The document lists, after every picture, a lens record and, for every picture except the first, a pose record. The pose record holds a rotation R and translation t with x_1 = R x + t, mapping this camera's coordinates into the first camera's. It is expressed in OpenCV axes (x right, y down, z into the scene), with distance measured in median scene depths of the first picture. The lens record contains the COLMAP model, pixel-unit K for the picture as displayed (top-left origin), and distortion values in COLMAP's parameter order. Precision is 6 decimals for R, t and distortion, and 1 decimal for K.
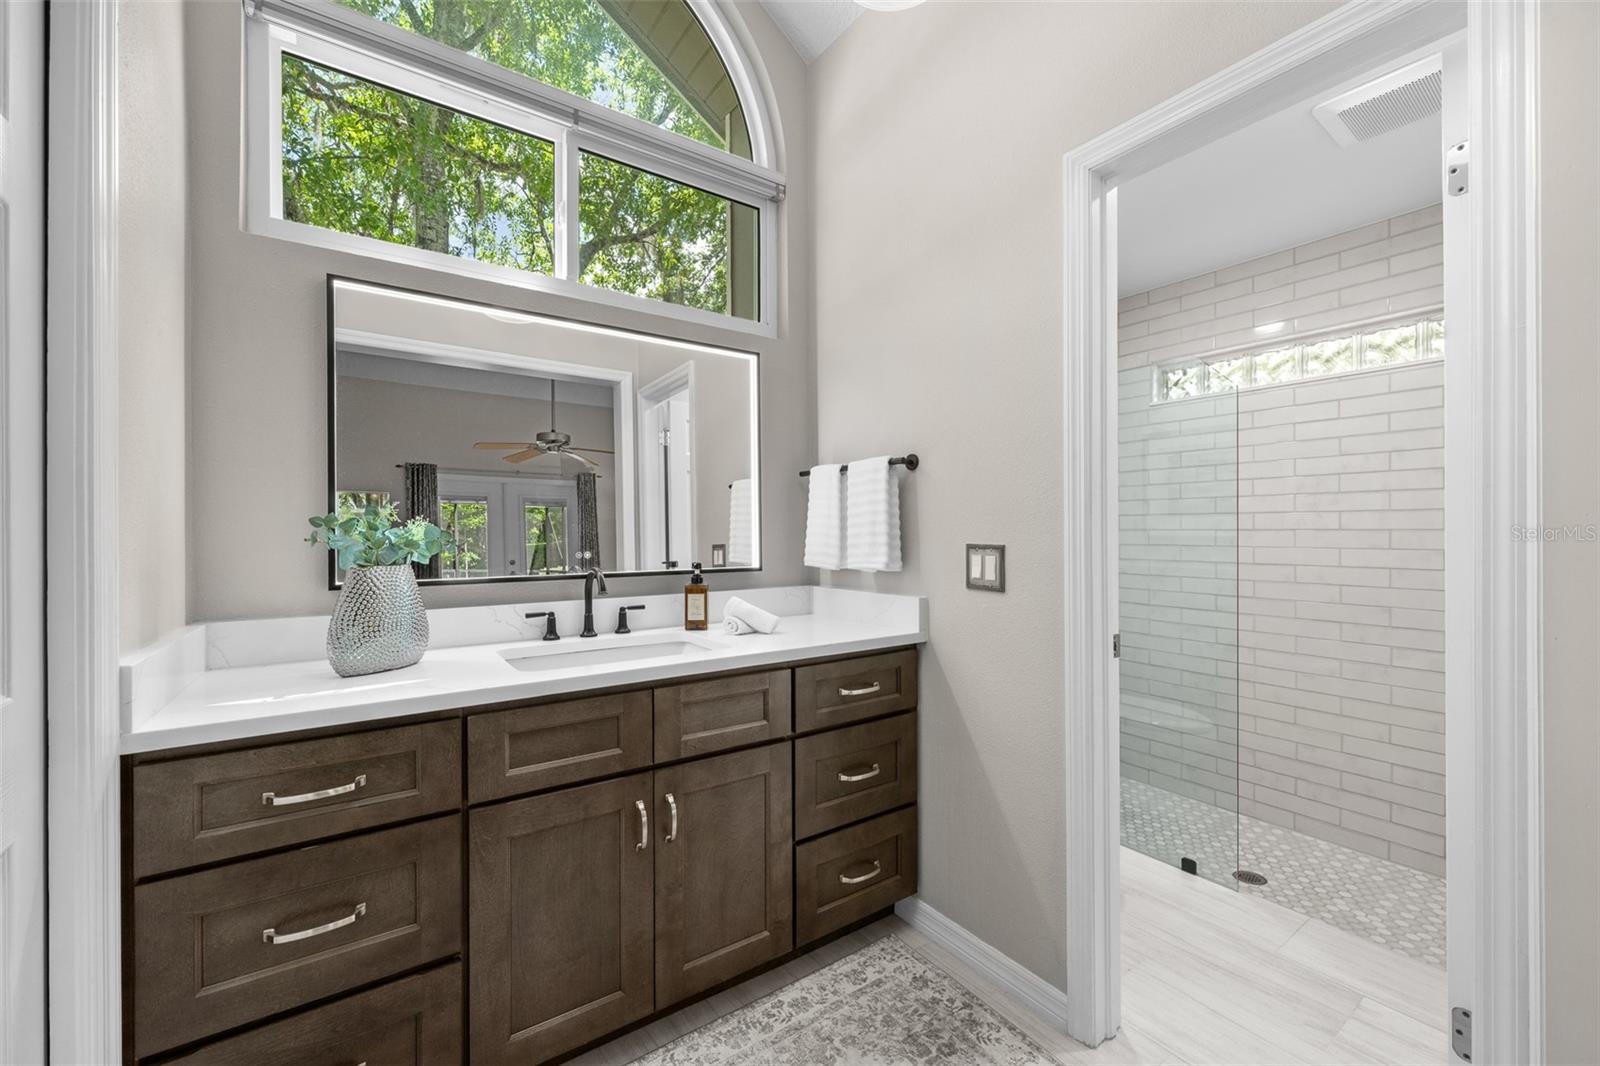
lens RADIAL K [[636.6, 0, 800.0], [0, 636.6, 533.0], [0, 0, 1]] dist [-0.000342, 0.000164]
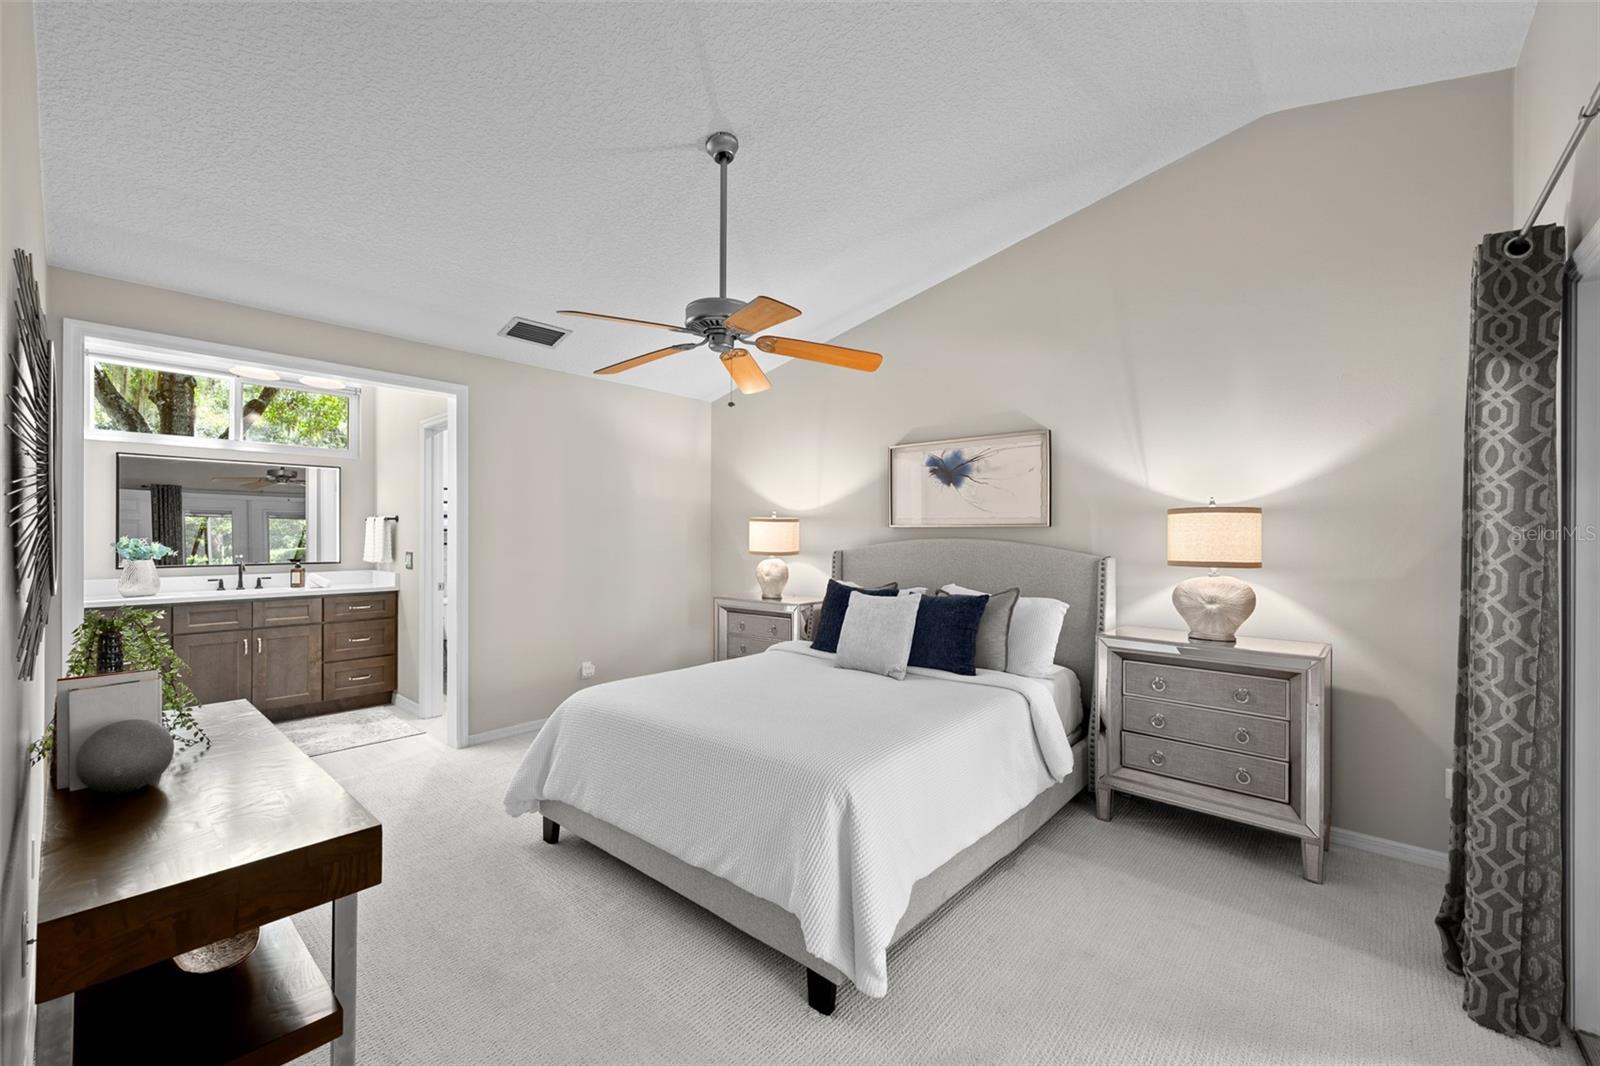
lens RADIAL K [[636.6, 0, 800.0], [0, 636.6, 533.0], [0, 0, 1]] dist [-0.000342, 0.000164]
pose [[0.972073, 0.006780, 0.234582, 1.170653], [-0.005995, 0.999974, -0.004061, -0.057572], [-0.234603, 0.002542, 0.972088, -1.866798]]
